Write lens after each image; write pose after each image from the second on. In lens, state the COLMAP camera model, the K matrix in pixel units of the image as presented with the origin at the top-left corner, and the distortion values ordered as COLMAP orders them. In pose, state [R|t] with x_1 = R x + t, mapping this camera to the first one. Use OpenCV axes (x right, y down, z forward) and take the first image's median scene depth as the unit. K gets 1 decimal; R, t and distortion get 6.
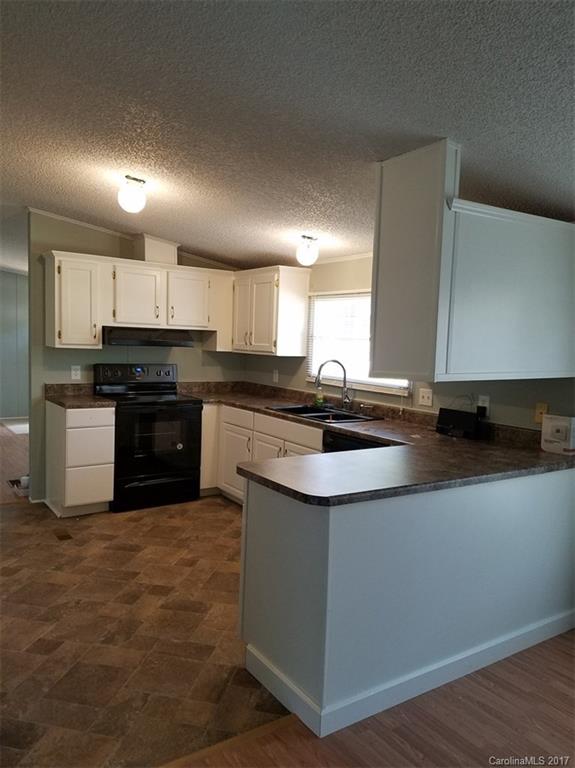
lens RADIAL K [[585.6, 0, 288.4], [0, 585.6, 383.2], [0, 0, 1]] dist [0.044199, 0.001118]
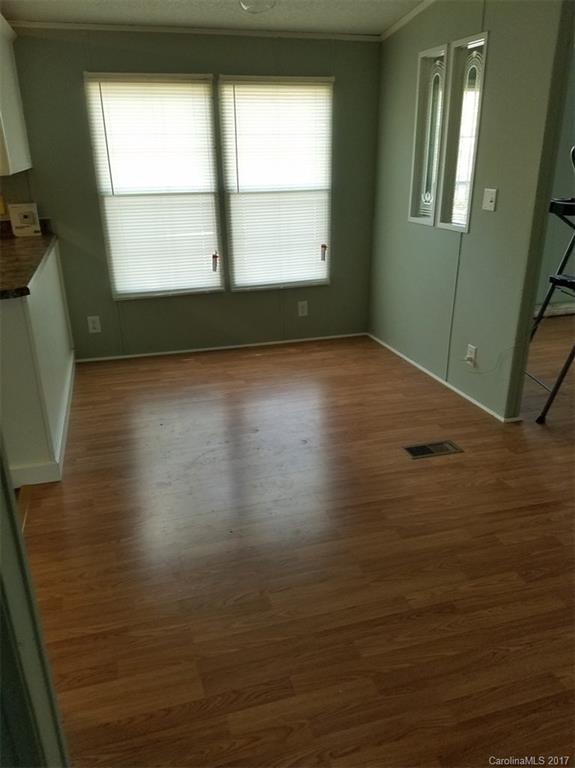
lens RADIAL K [[585.6, 0, 286.9], [0, 585.6, 384.4], [0, 0, 1]] dist [0.044199, 0.001118]
pose [[0.312767, -0.388590, 0.866703, -0.531436], [0.099194, 0.920856, 0.377074, -0.005560], [-0.944636, -0.031965, 0.326560, 0.106382]]
